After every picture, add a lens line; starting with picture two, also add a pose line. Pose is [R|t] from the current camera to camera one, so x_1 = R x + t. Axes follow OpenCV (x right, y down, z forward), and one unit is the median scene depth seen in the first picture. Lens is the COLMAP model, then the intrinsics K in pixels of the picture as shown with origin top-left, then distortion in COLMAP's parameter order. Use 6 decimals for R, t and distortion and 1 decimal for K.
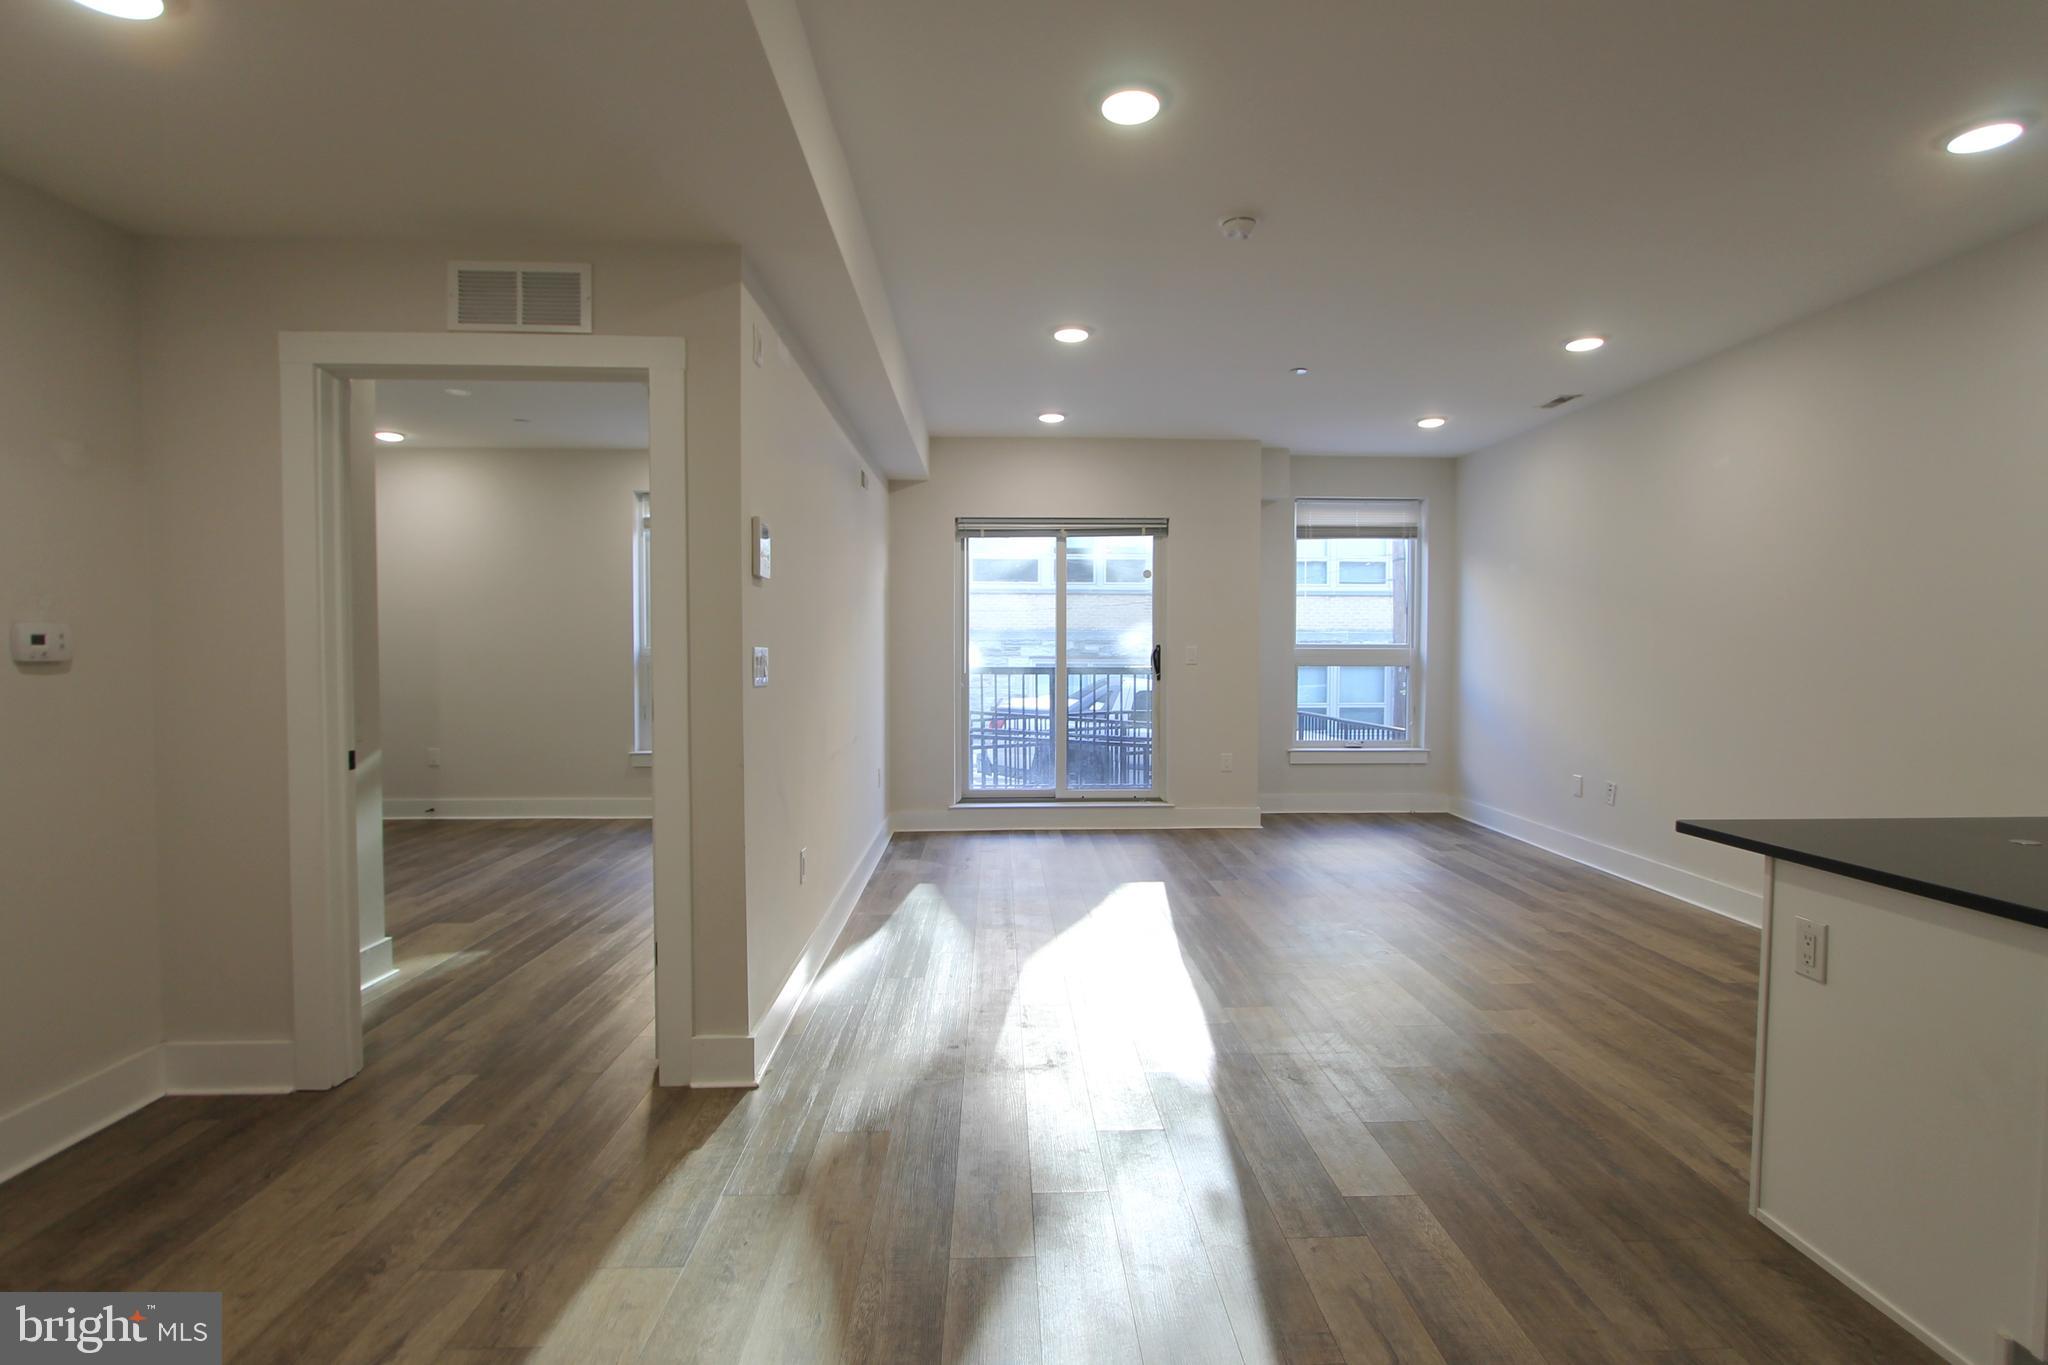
lens RADIAL K [[996.6, 0, 1009.8], [0, 996.6, 677.6], [0, 0, 1]] dist [-0.014584, 0.000254]
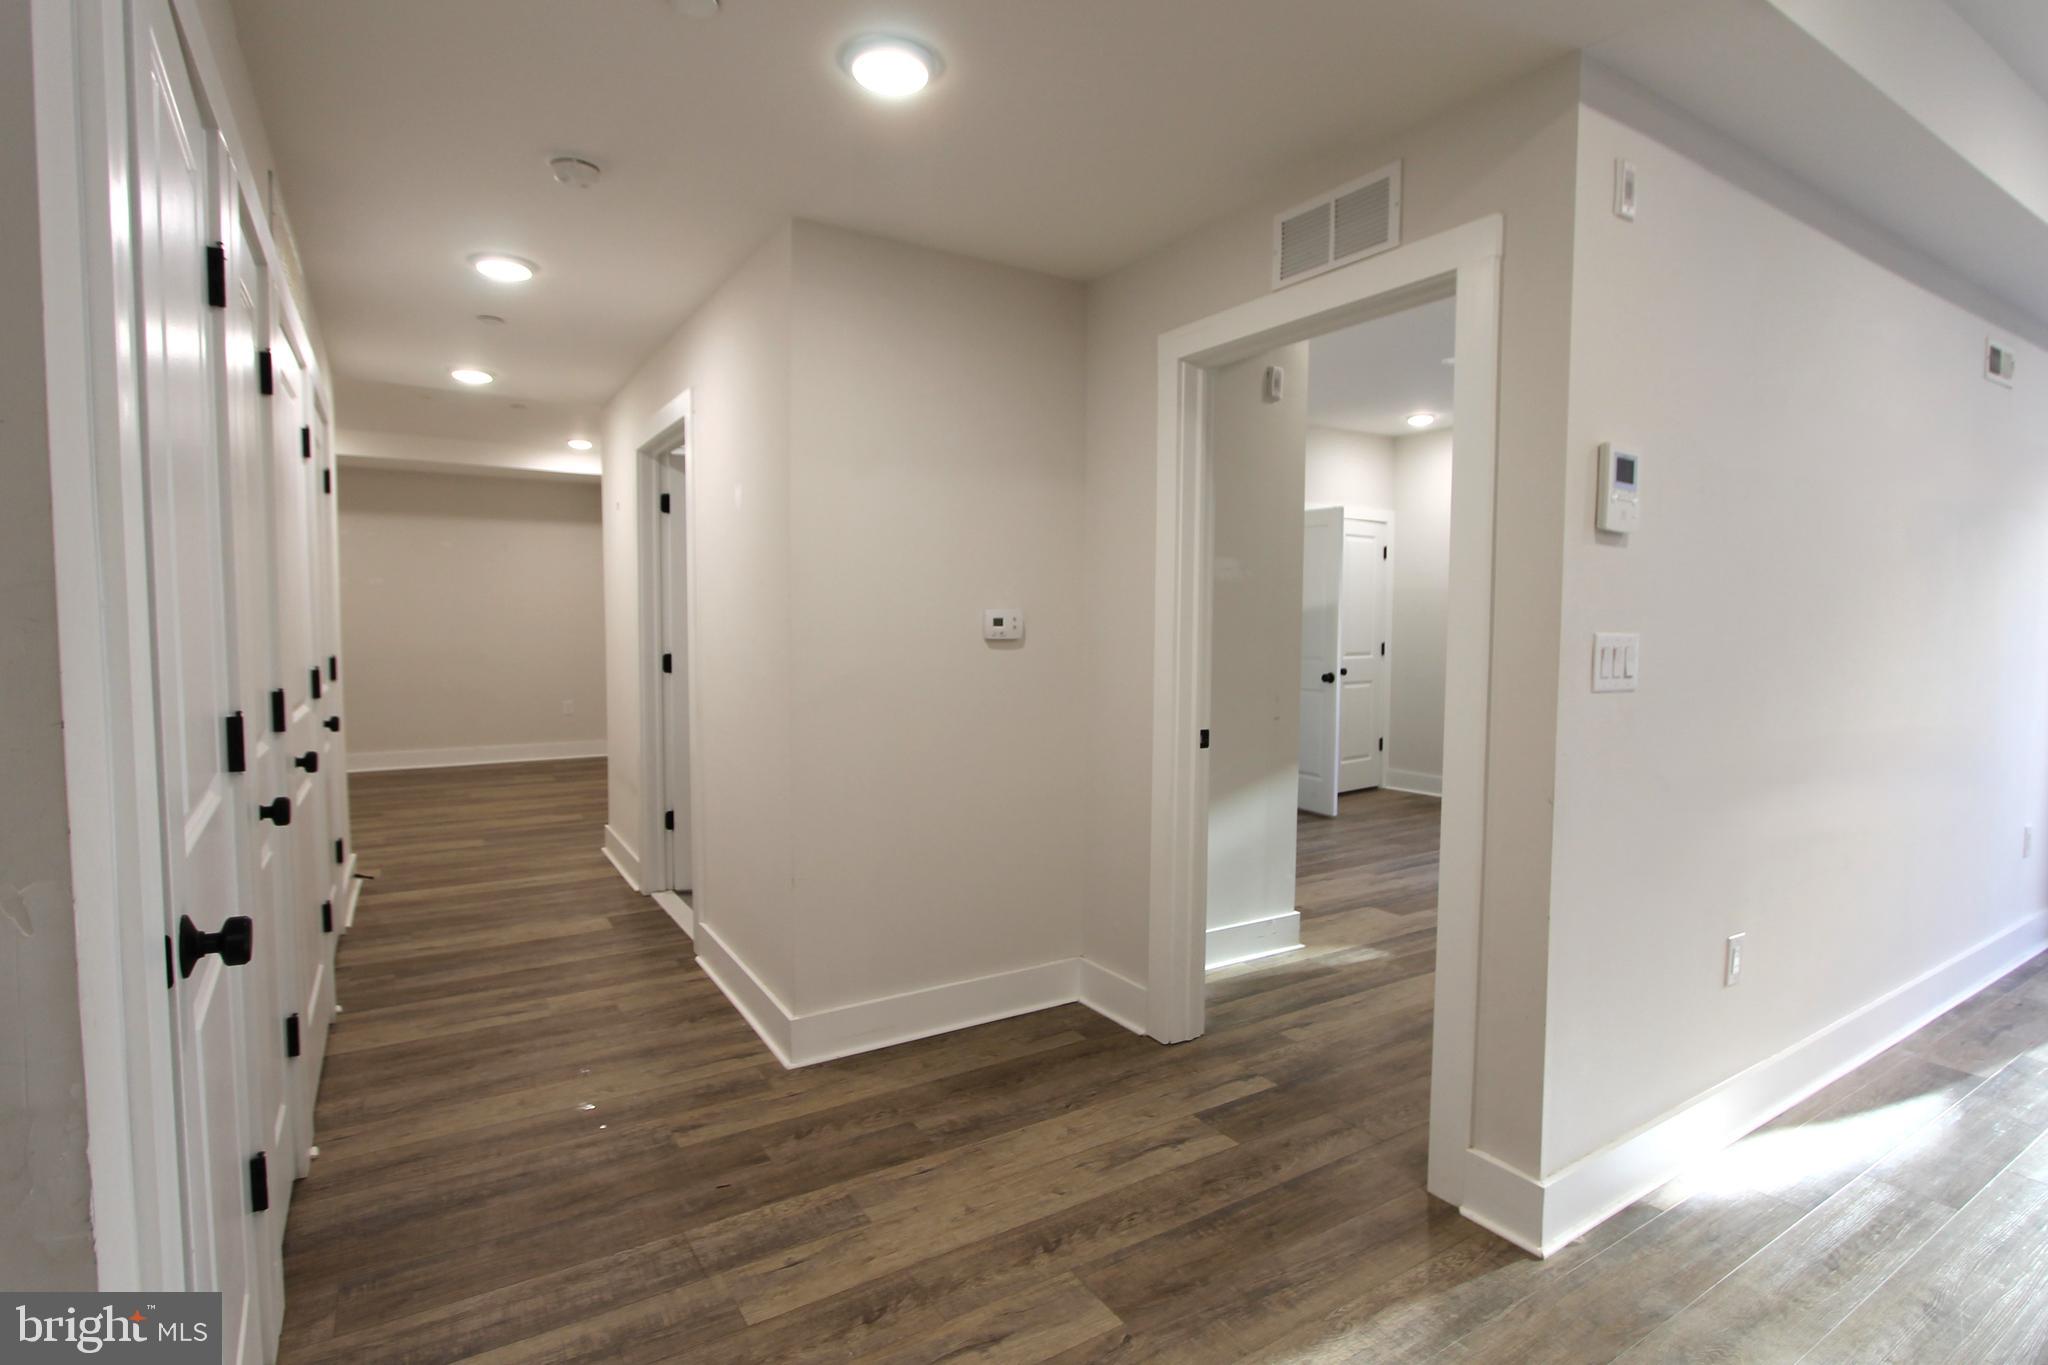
lens RADIAL K [[996.6, 0, 1036.9], [0, 996.6, 680.4], [0, 0, 1]] dist [-0.014584, 0.000254]
pose [[0.521407, 0.052081, -0.851717, 0.135857], [-0.030257, 0.998636, 0.042542, -0.017579], [0.852771, 0.003589, 0.522272, 0.326282]]
